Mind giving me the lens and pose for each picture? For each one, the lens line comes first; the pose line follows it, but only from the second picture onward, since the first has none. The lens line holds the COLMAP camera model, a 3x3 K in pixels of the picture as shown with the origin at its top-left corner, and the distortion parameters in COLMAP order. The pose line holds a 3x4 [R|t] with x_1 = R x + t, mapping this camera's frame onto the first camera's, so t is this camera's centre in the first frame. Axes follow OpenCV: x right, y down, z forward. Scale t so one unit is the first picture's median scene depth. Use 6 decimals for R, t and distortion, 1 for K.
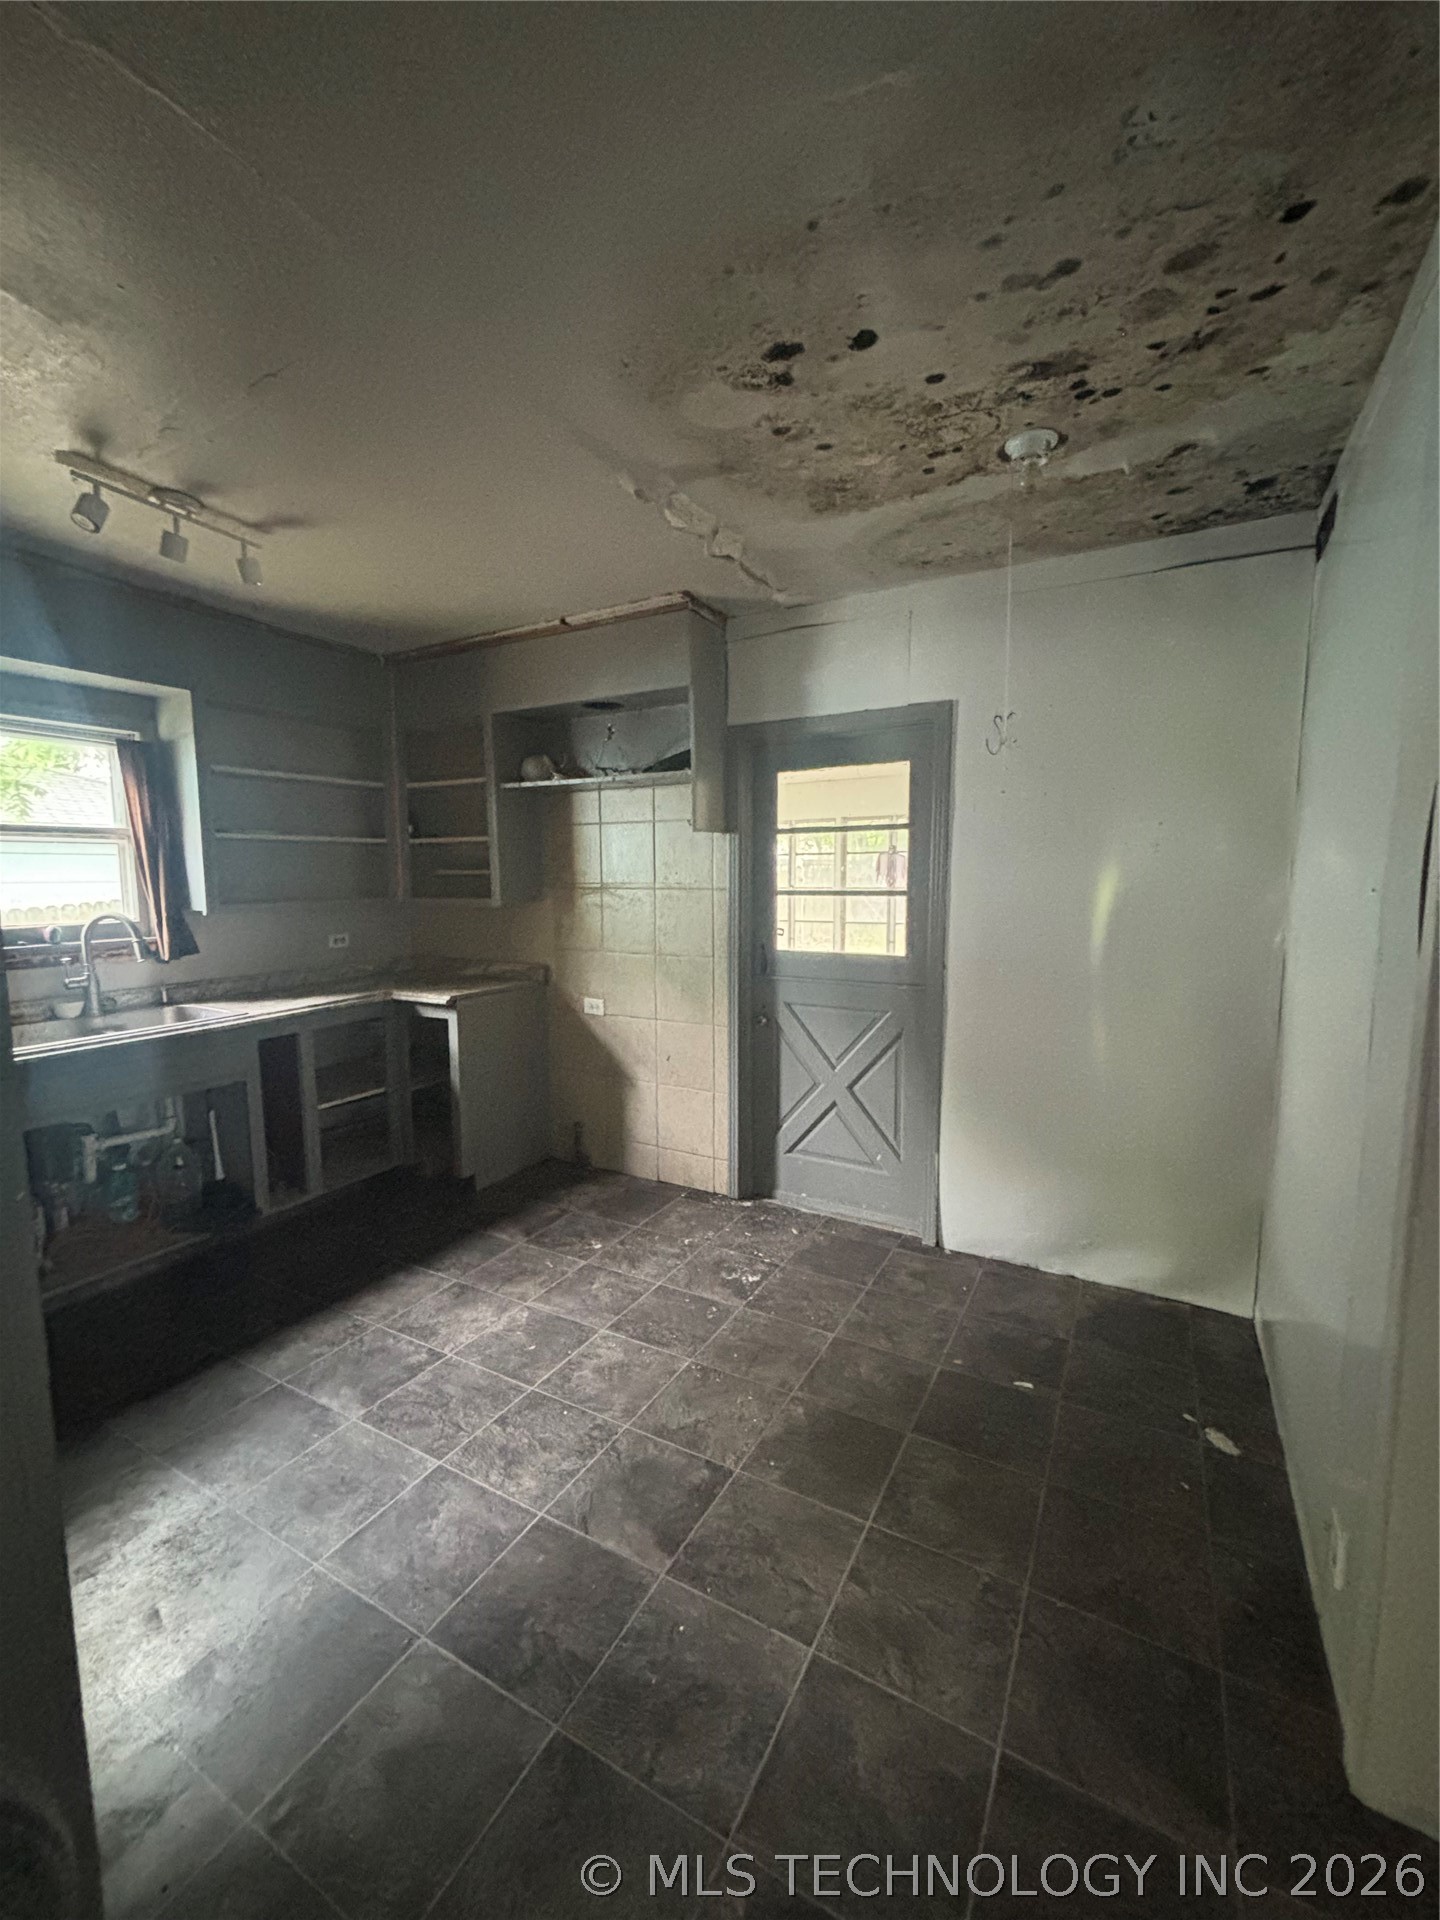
lens RADIAL K [[776.1, 0, 700.0], [0, 776.1, 989.0], [0, 0, 1]] dist [-0.003993, 0.000903]
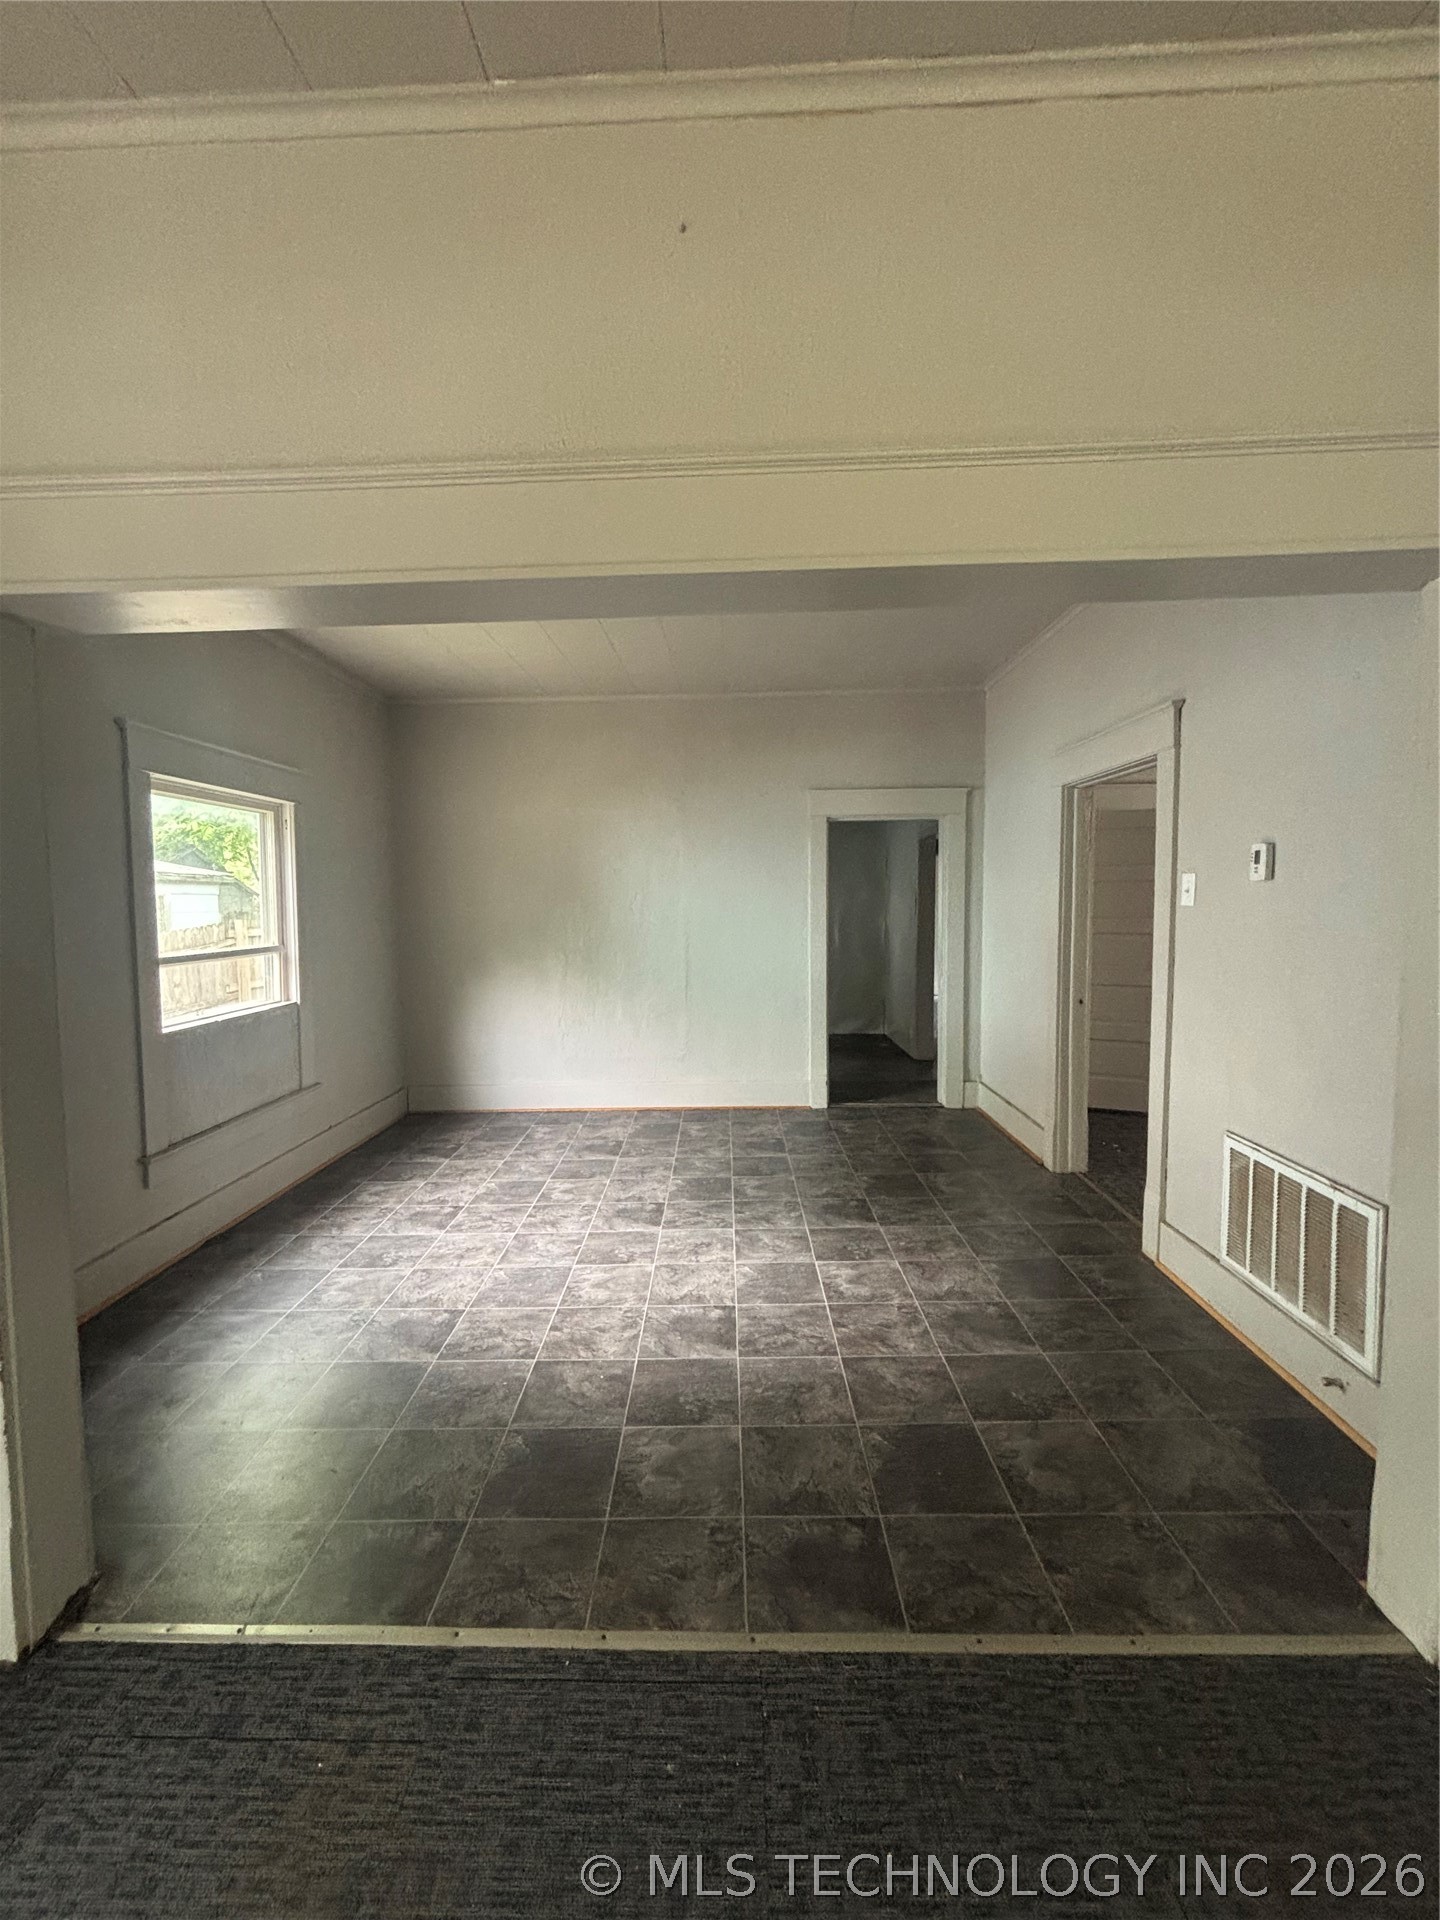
lens RADIAL K [[776.1, 0, 721.0], [0, 776.1, 956.1], [0, 0, 1]] dist [-0.003993, 0.000903]
pose [[0.873602, -0.051959, 0.483859, -0.428740], [0.090706, 0.994245, -0.057001, 0.032232], [-0.478113, 0.093685, 0.873288, -0.215056]]
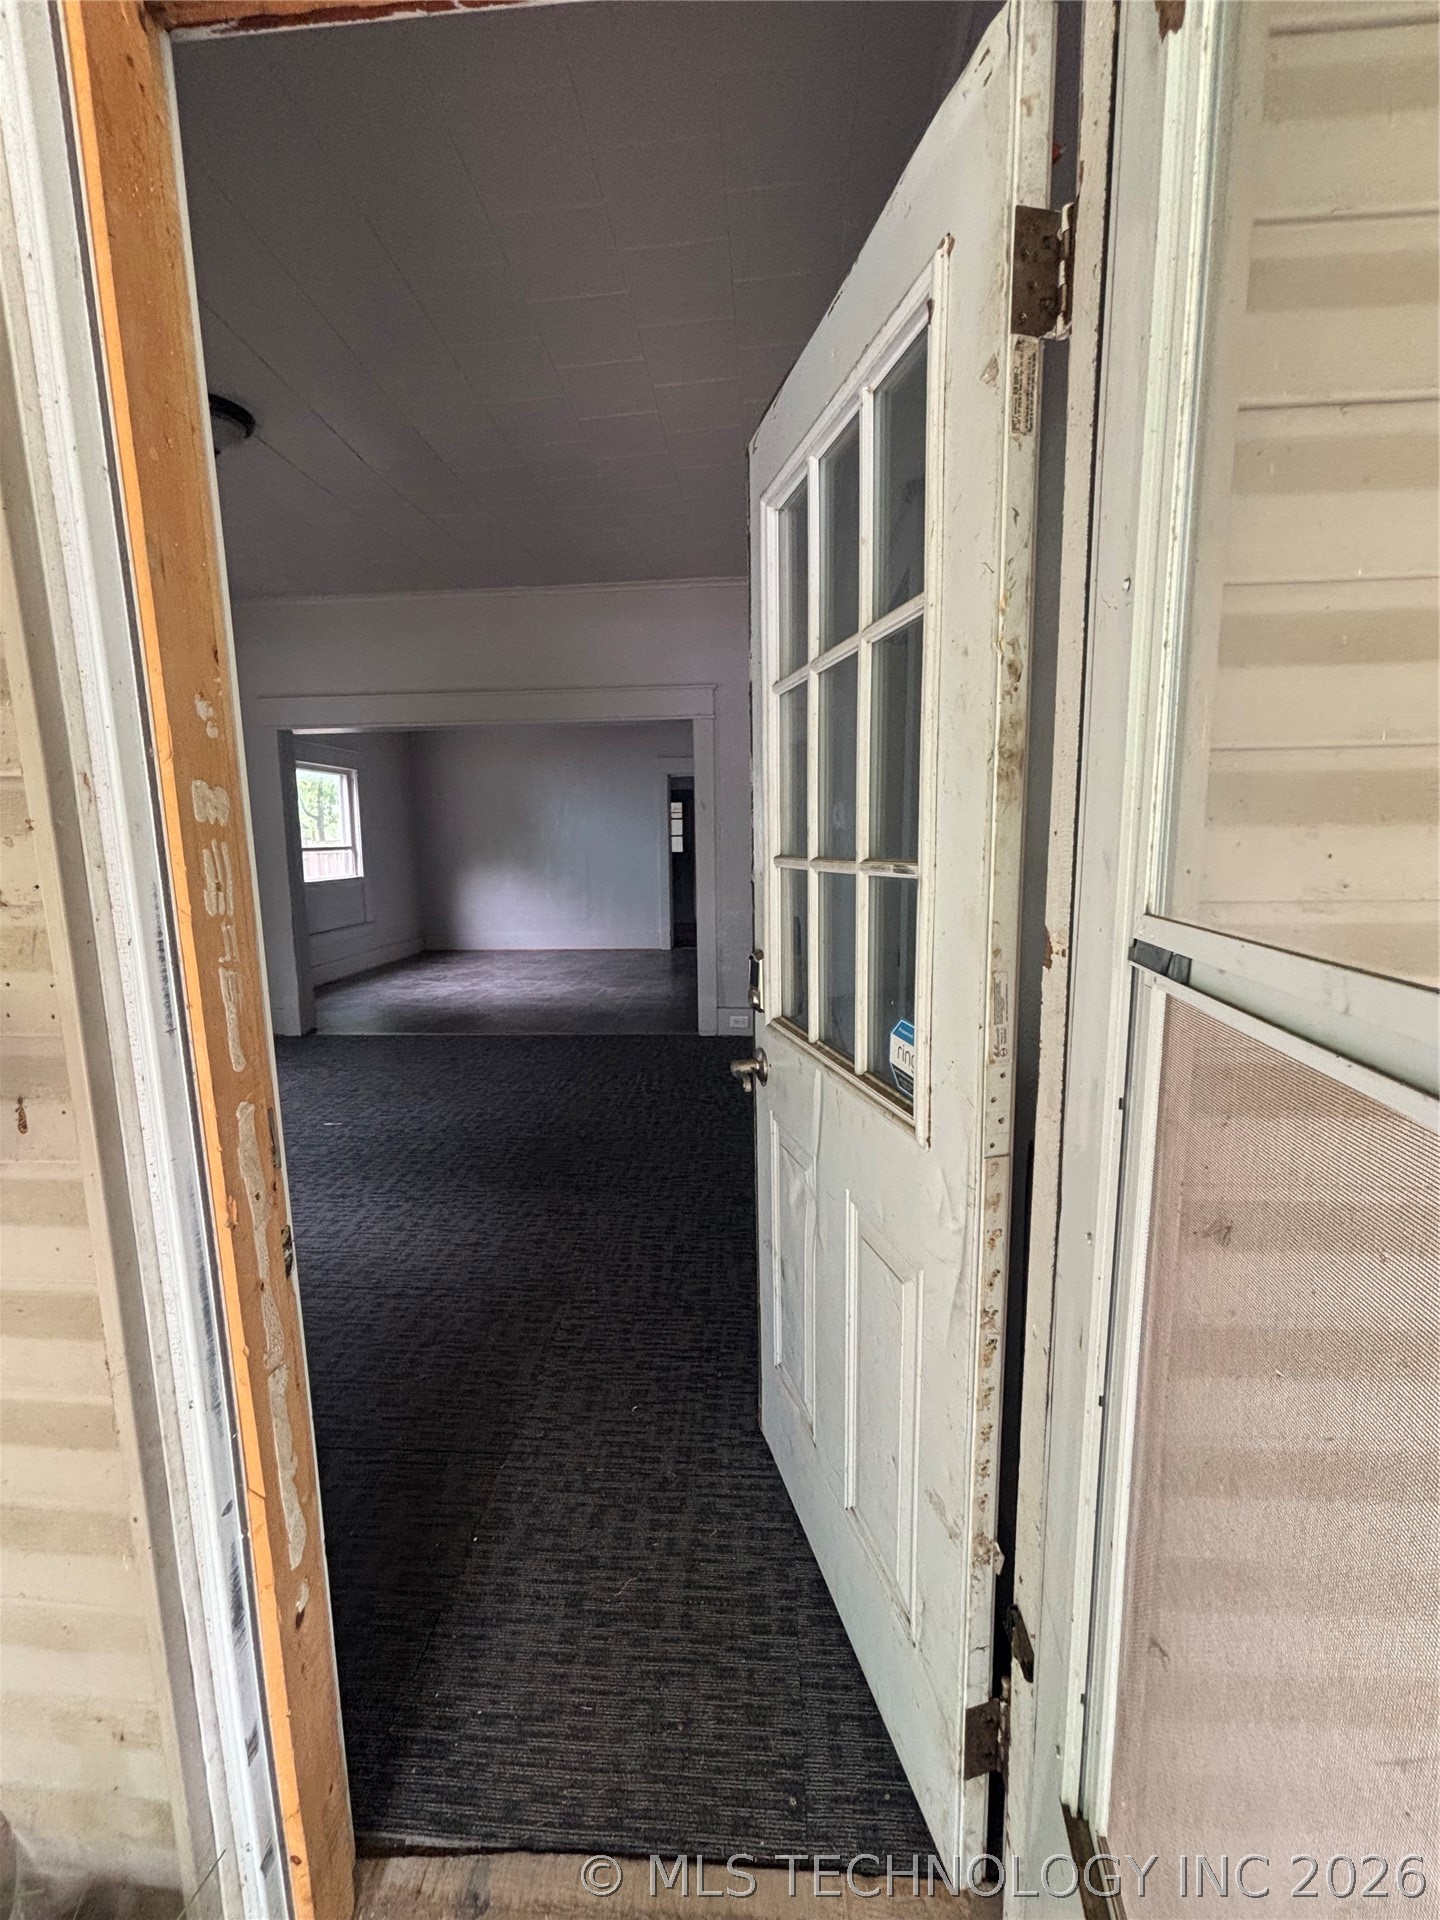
lens RADIAL K [[776.1, 0, 720.6], [0, 776.1, 948.8], [0, 0, 1]] dist [-0.003993, 0.000903]
pose [[0.893768, -0.080179, 0.441304, -0.522109], [0.085555, 0.996303, 0.007742, 0.296927], [-0.440293, 0.030836, 0.897324, -1.540387]]
